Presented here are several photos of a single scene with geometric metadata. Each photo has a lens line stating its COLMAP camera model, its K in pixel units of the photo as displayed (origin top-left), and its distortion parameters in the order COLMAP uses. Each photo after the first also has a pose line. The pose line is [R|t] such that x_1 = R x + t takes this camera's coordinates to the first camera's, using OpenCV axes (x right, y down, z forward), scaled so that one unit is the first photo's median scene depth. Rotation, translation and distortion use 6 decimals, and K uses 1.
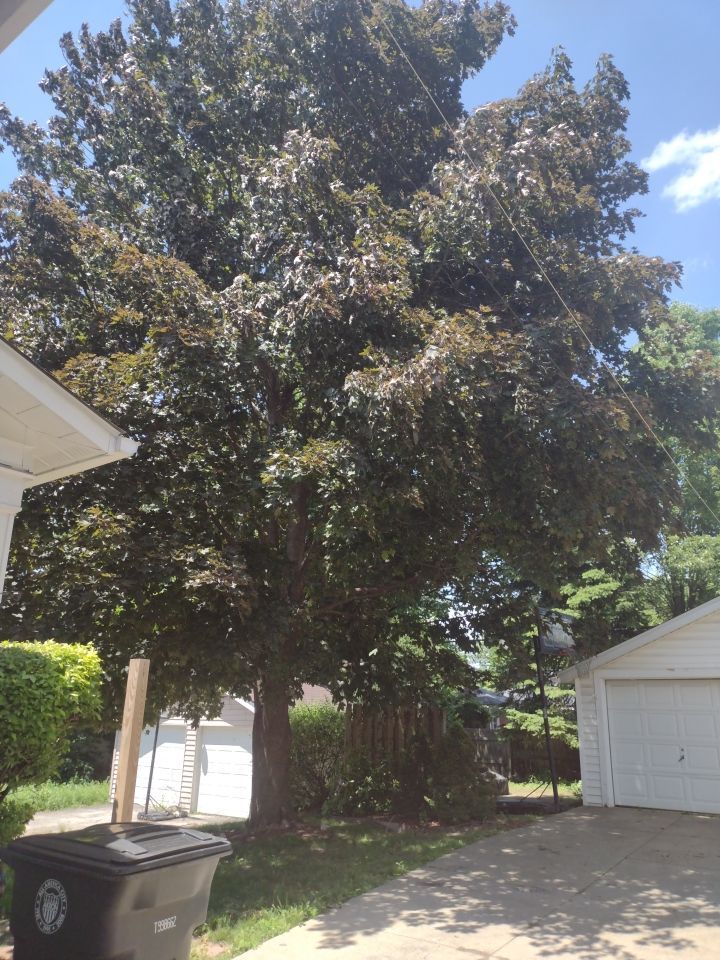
lens RADIAL K [[657.7, 0, 360.0], [0, 657.7, 480.0], [0, 0, 1]] dist [0.005584, 0.001534]
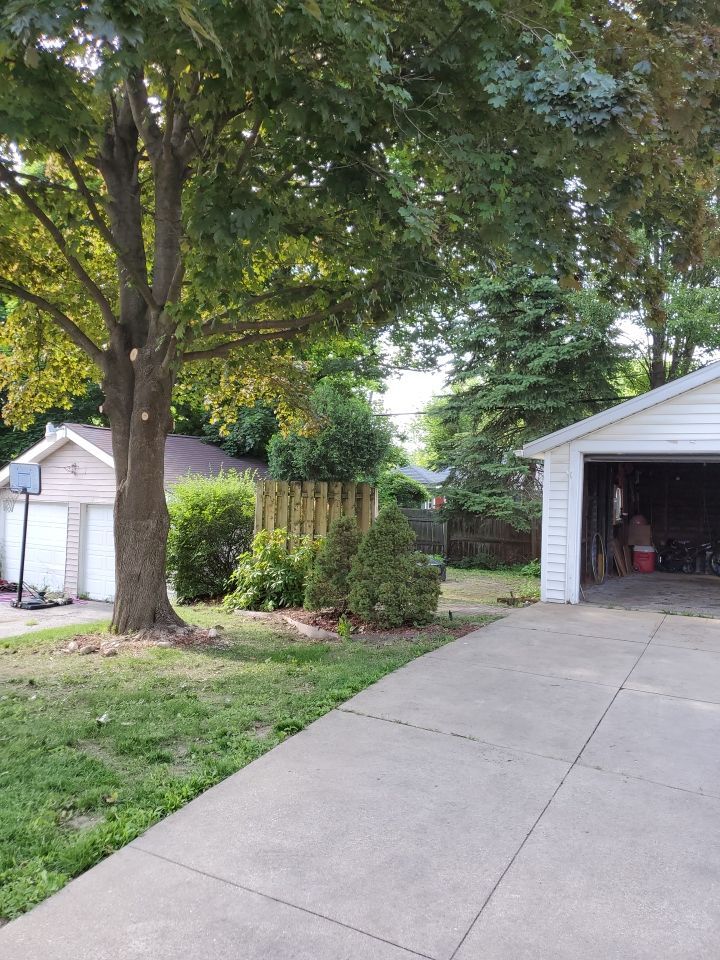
lens RADIAL K [[723.6, 0, 360.0], [0, 723.6, 480.0], [0, 0, 1]] dist [0.118103, -0.140307]
pose [[0.994570, 0.008593, 0.103715, 0.013554], [-0.041388, 0.947042, 0.318432, 0.049270], [-0.095486, -0.320995, 0.942255, 0.147653]]
